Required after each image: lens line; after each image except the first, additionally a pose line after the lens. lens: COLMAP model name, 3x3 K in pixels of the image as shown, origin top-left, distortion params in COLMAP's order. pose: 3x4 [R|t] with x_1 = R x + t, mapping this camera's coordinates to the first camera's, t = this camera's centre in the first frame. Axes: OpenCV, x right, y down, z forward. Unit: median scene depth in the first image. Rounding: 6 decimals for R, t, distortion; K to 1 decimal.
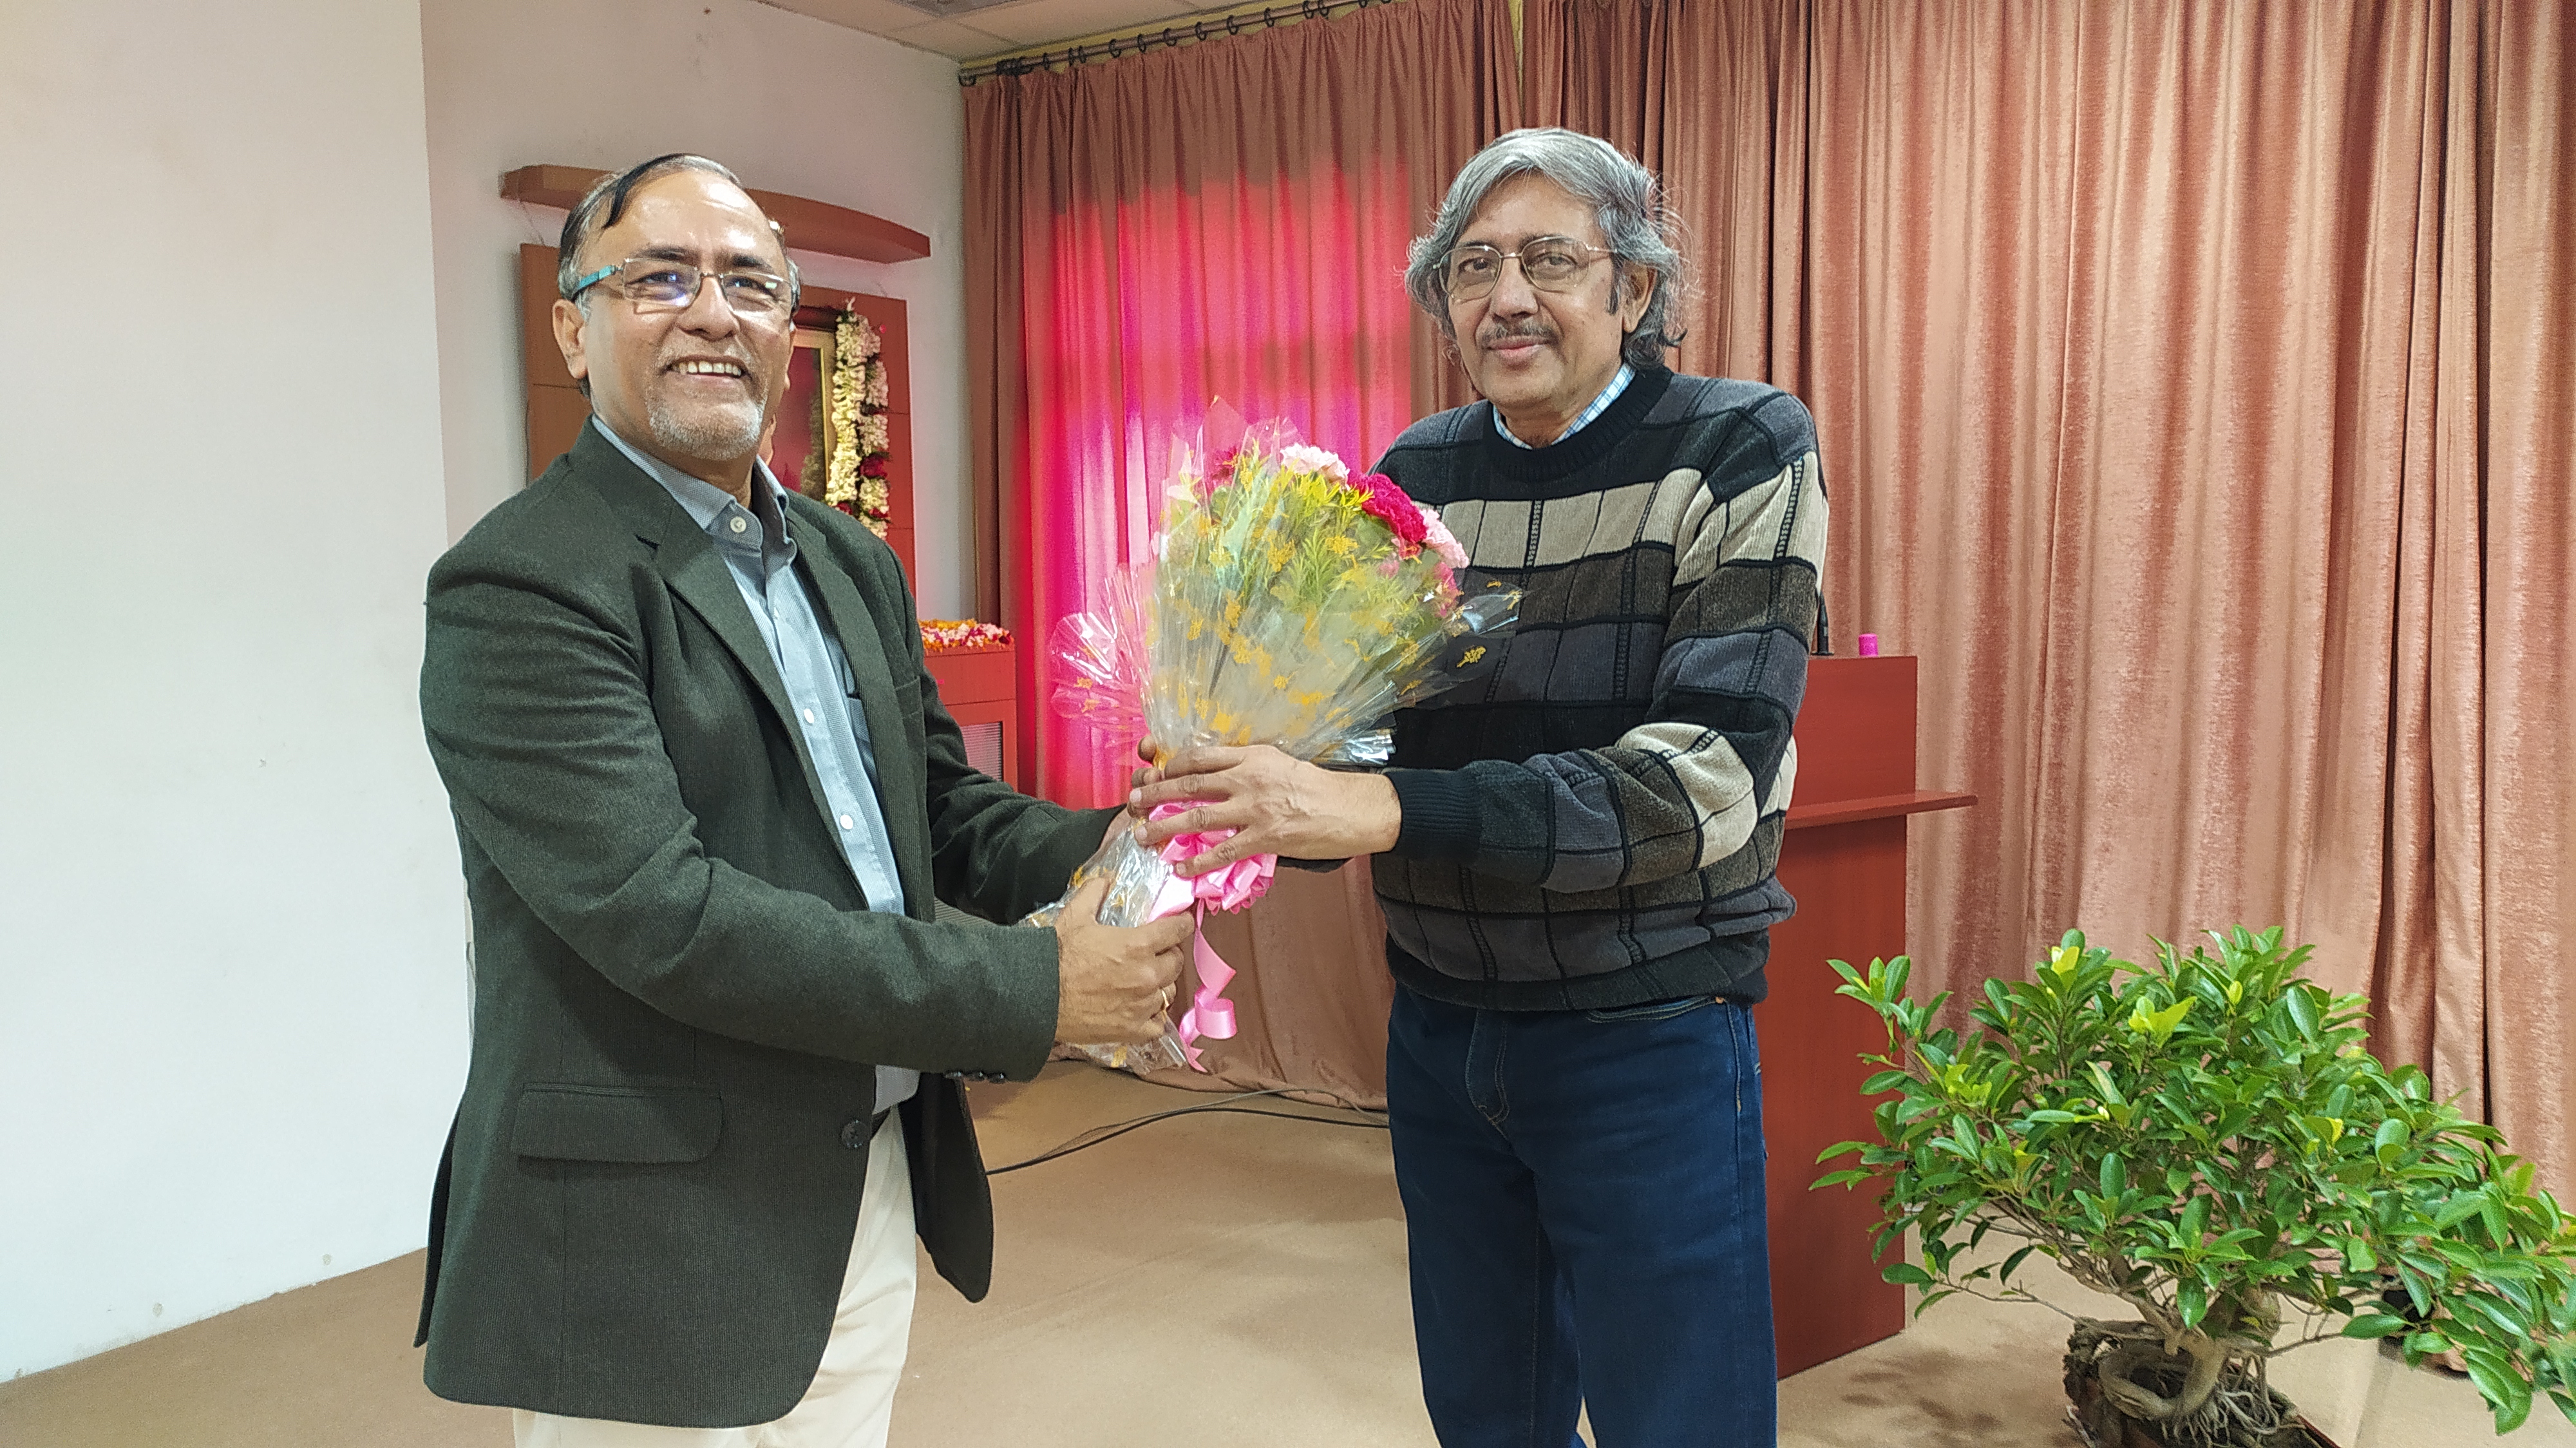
lens RADIAL K [[1908.8, 0, 1277.1], [0, 1908.8, 725.6], [0, 0, 1]] dist [0.075536, -0.089477]
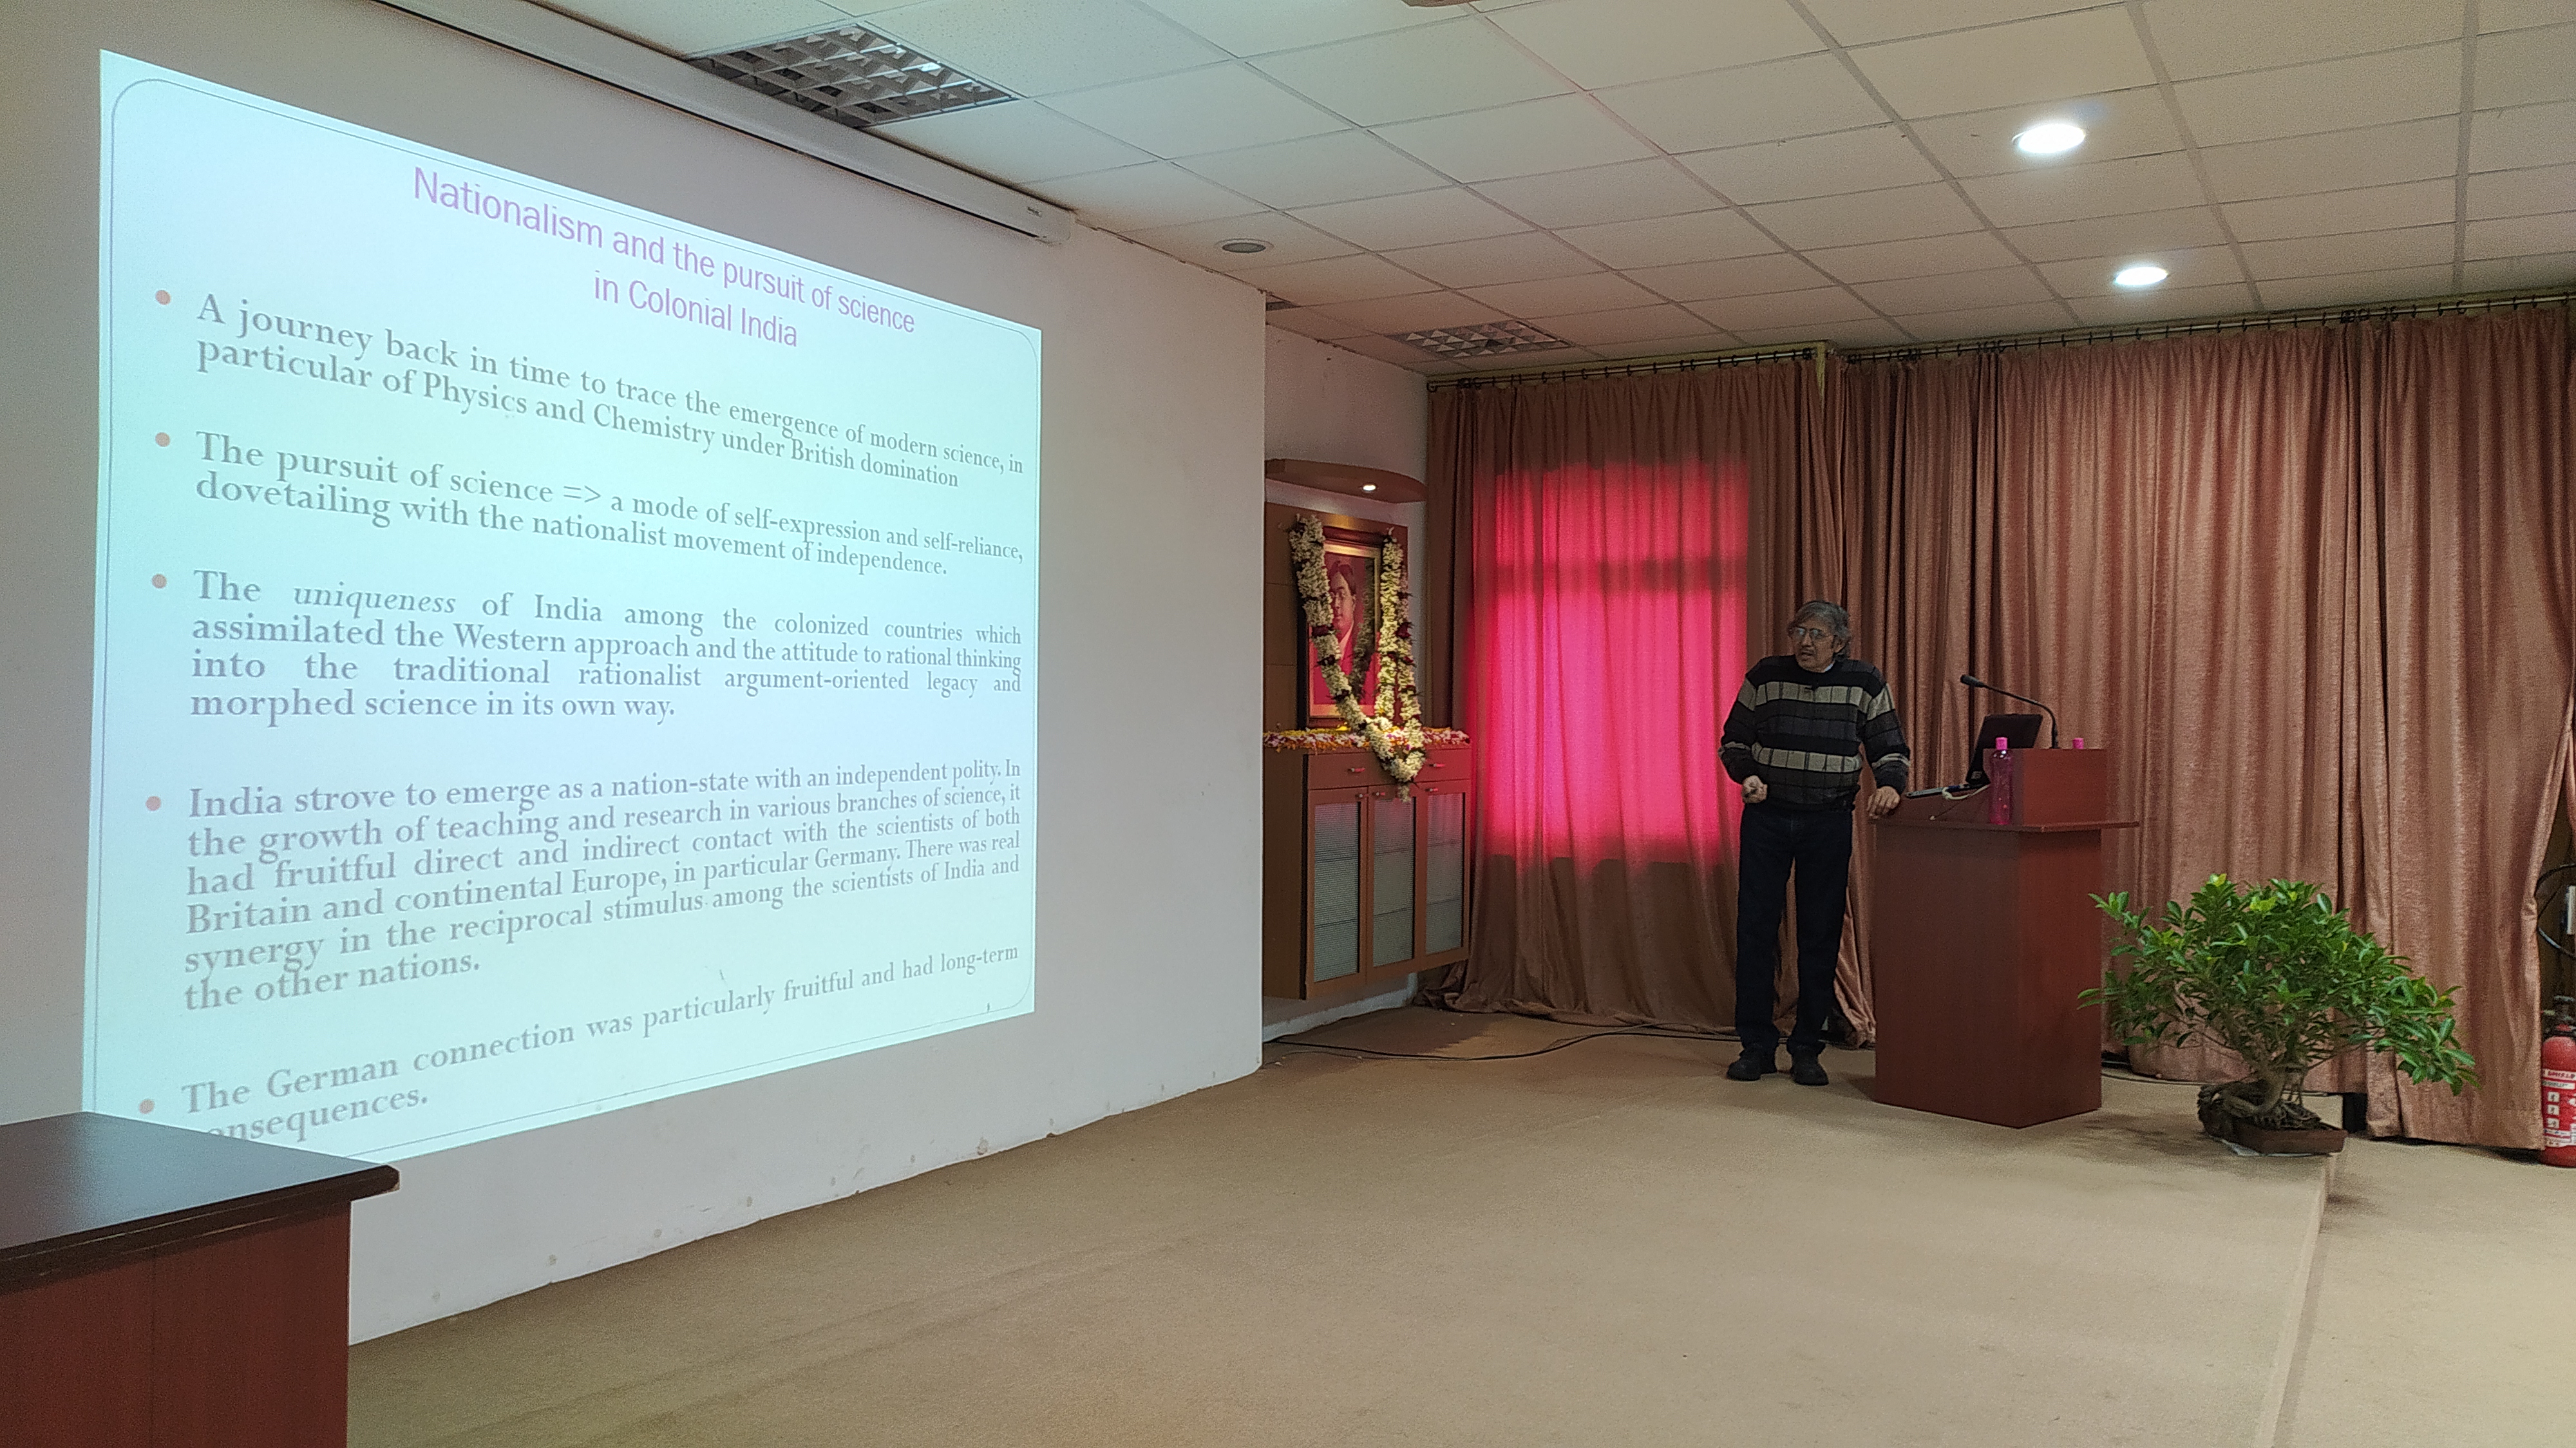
lens RADIAL K [[1908.8, 0, 1277.1], [0, 1908.8, 725.6], [0, 0, 1]] dist [0.075536, -0.089477]
pose [[0.998221, 0.020199, 0.056103, -0.483475], [-0.016073, 0.997200, -0.073037, 0.075516], [-0.057421, 0.072006, 0.995750, -0.701260]]
